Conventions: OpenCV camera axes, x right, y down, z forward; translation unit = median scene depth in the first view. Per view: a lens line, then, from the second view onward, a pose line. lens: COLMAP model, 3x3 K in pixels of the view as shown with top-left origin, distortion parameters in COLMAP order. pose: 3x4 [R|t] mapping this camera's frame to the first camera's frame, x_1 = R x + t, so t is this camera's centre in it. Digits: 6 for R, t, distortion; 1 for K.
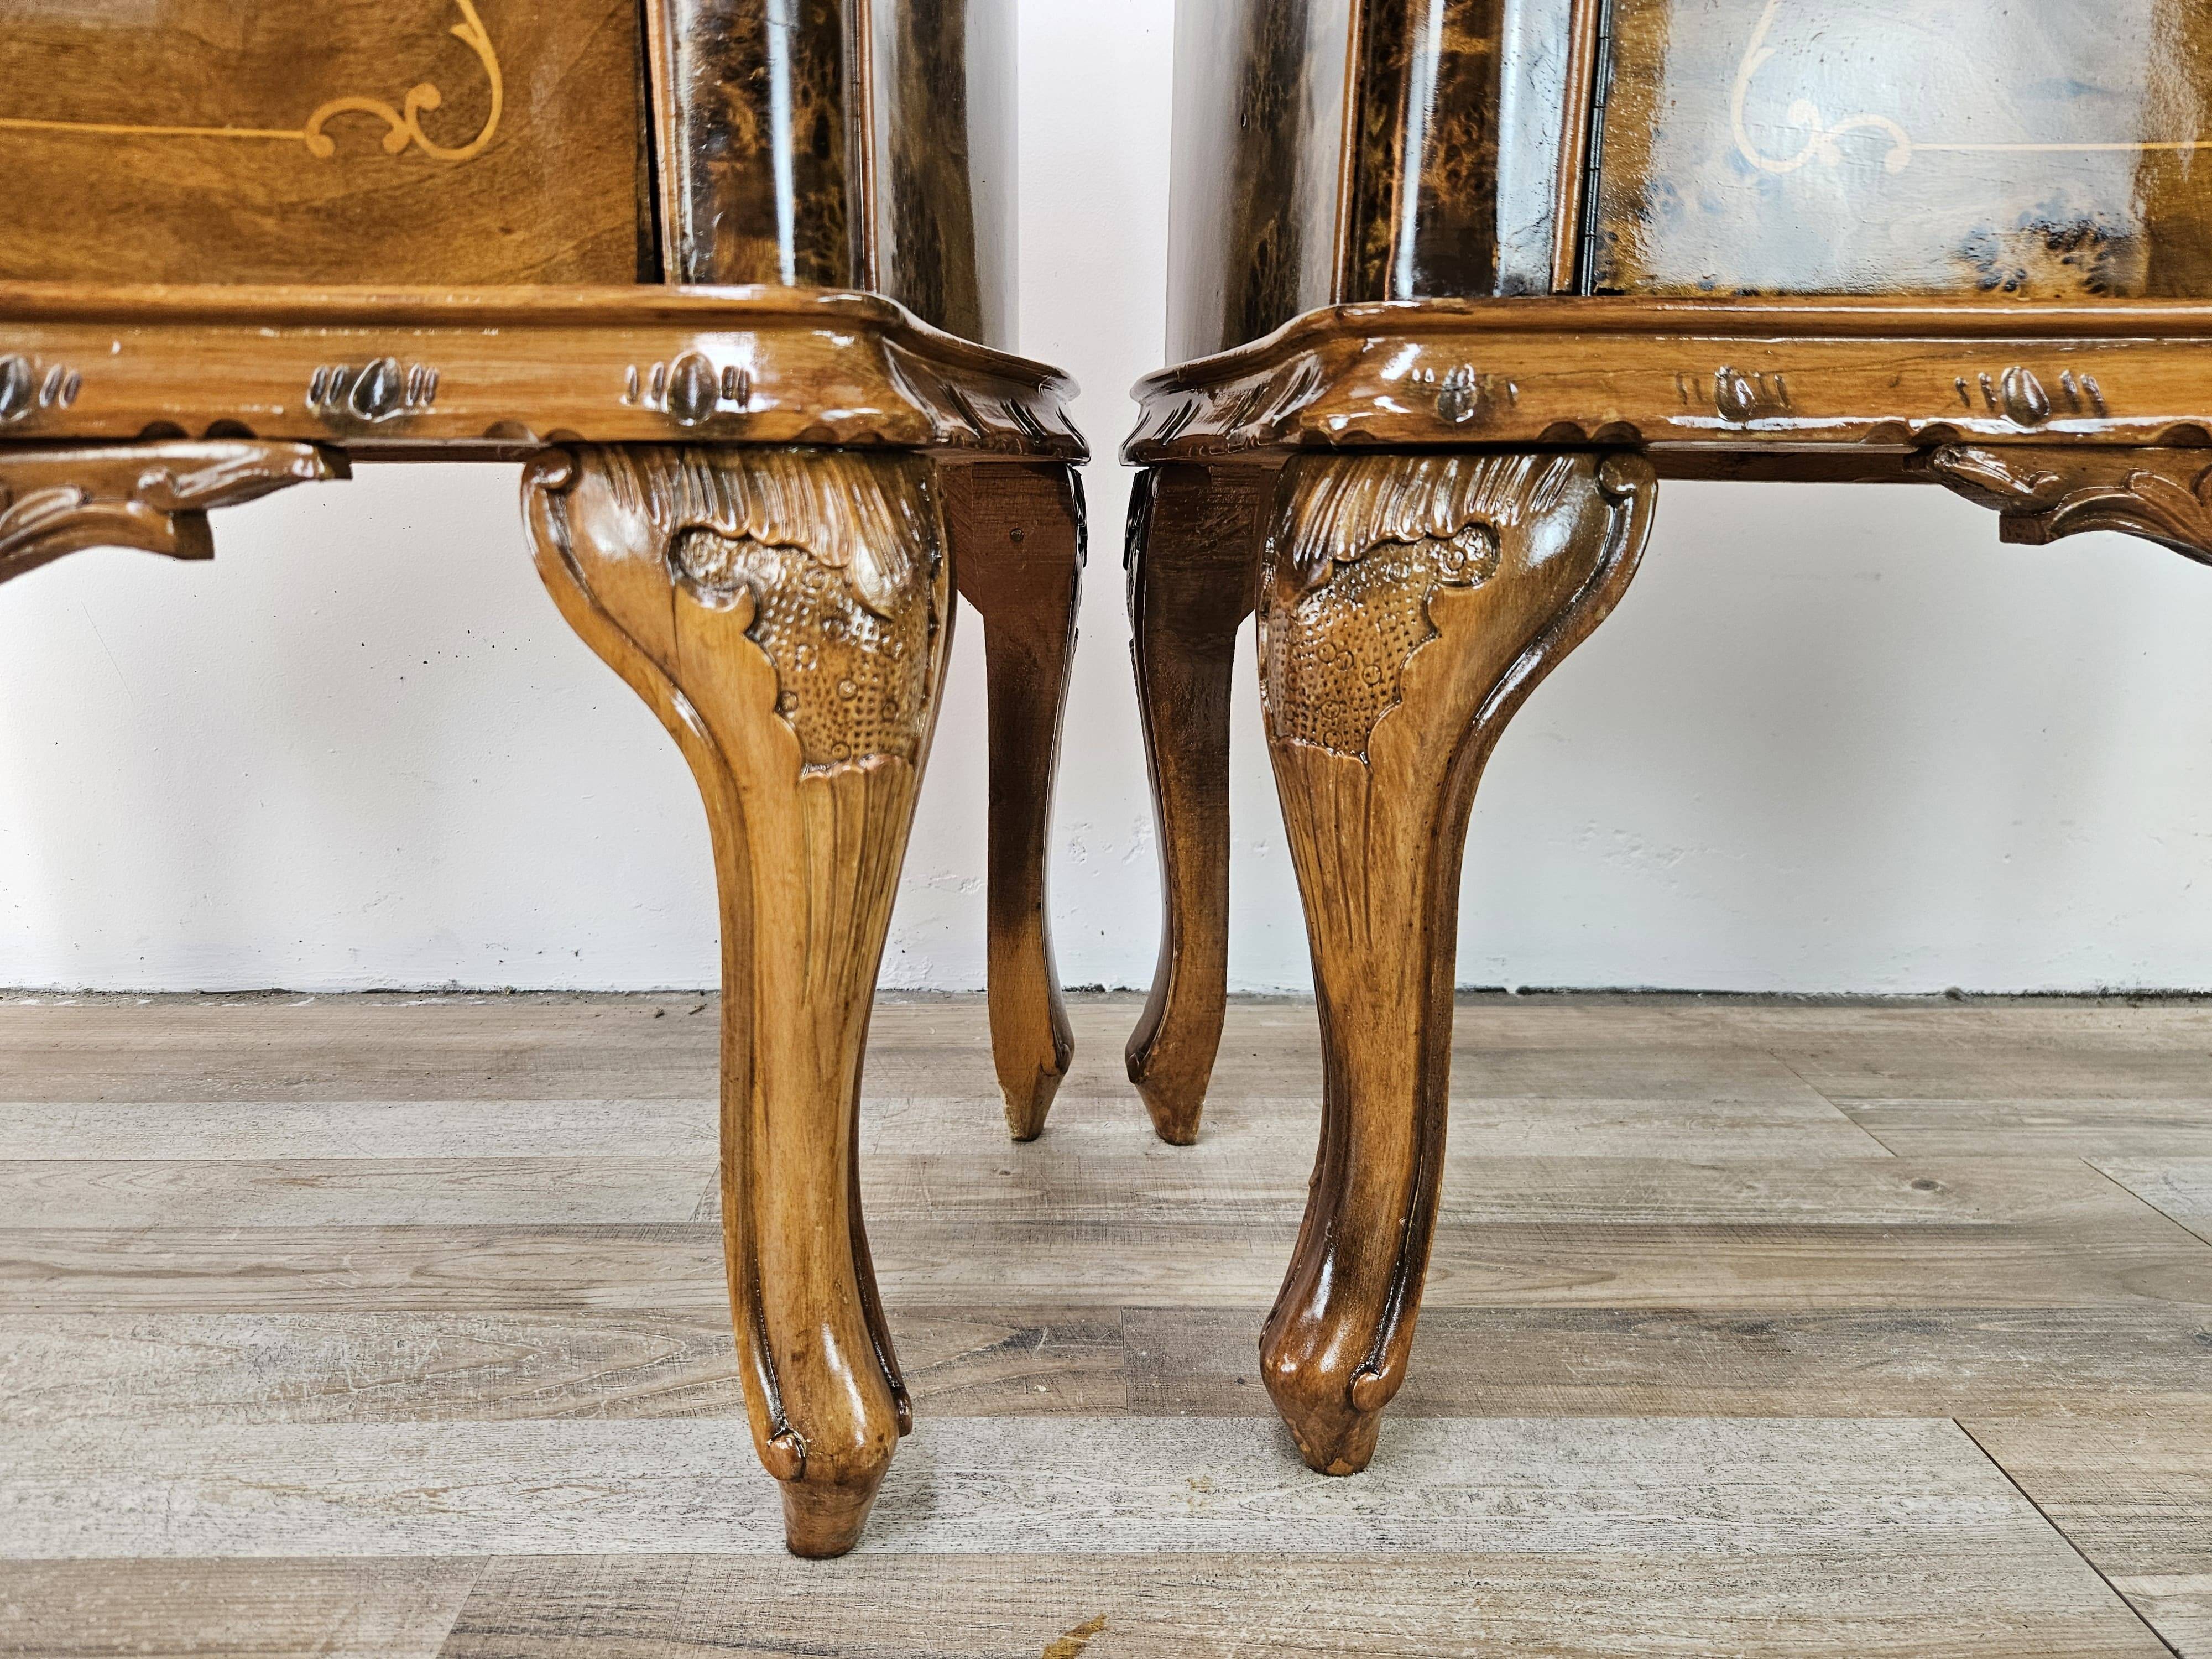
lens RADIAL K [[1508.3, 0, 1090.6], [0, 1508.3, 813.1], [0, 0, 1]] dist [0.053615, -0.059611]
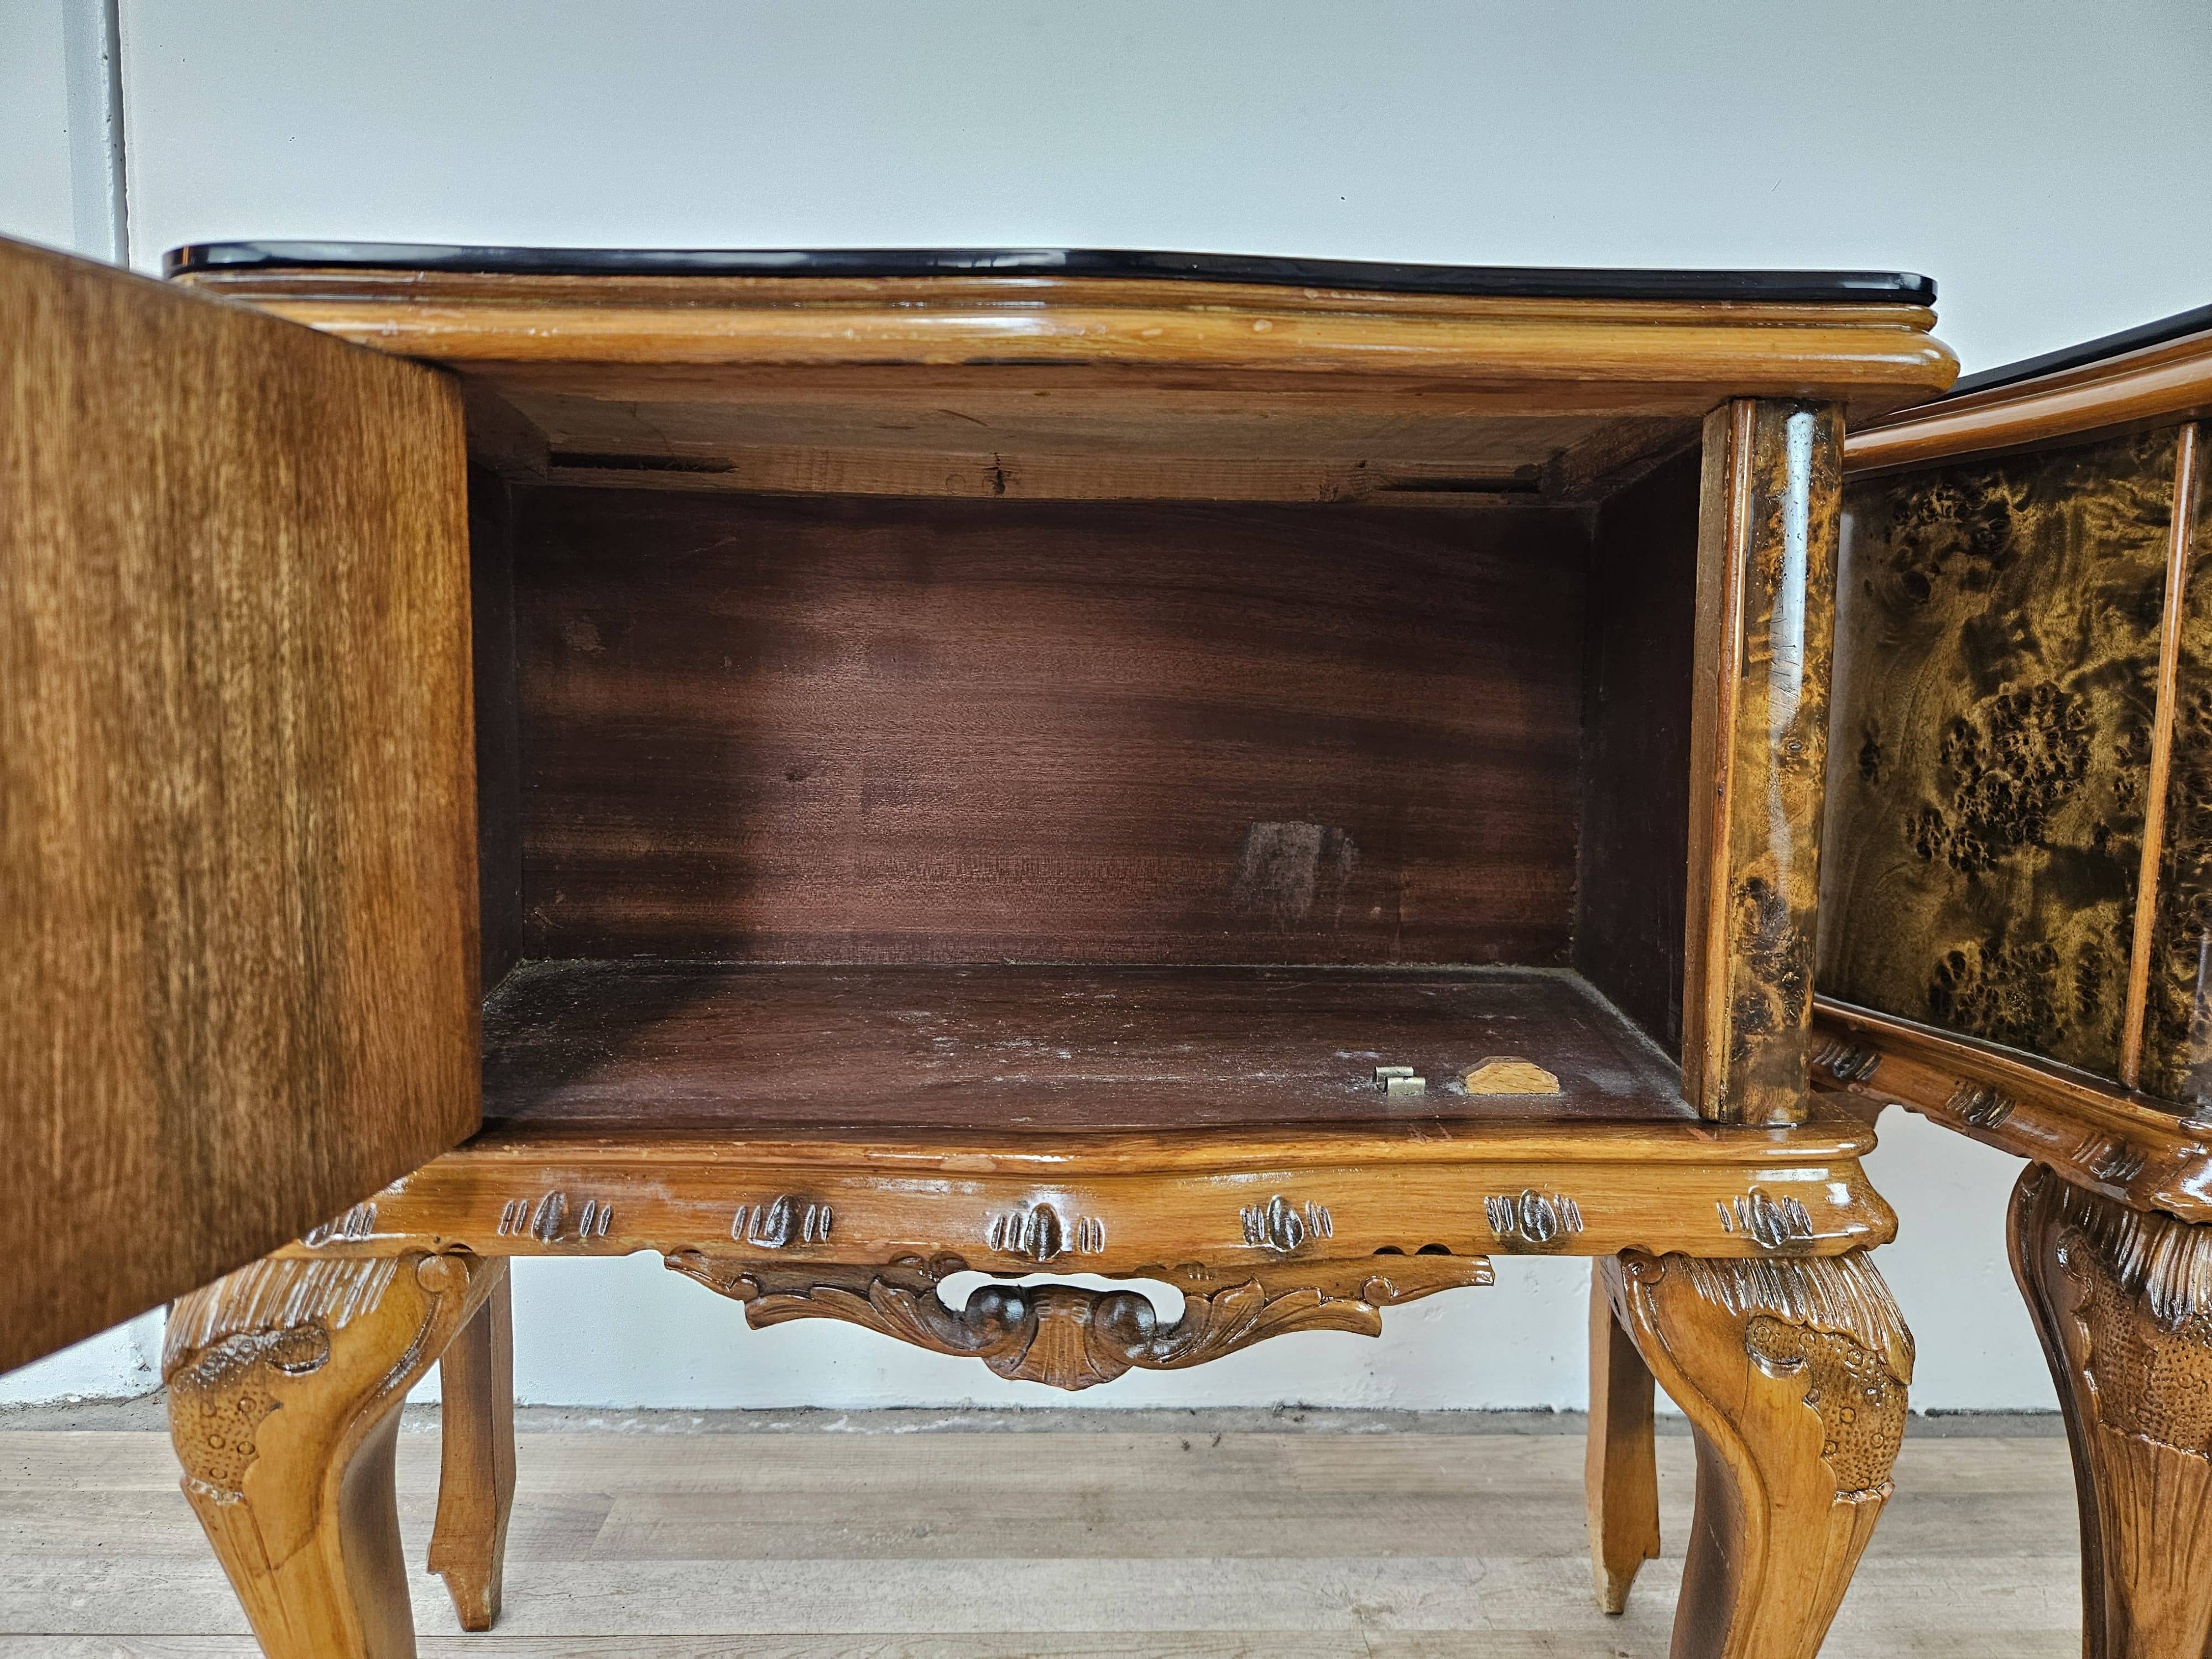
lens RADIAL K [[1507.1, 0, 1106.0], [0, 1507.1, 829.5], [0, 0, 1]] dist [0.046827, -0.043364]
pose [[0.999904, 0.005447, 0.012745, -0.609868], [-0.004001, 0.993833, -0.110813, -0.329462], [-0.013270, 0.110752, 0.993760, -0.269895]]
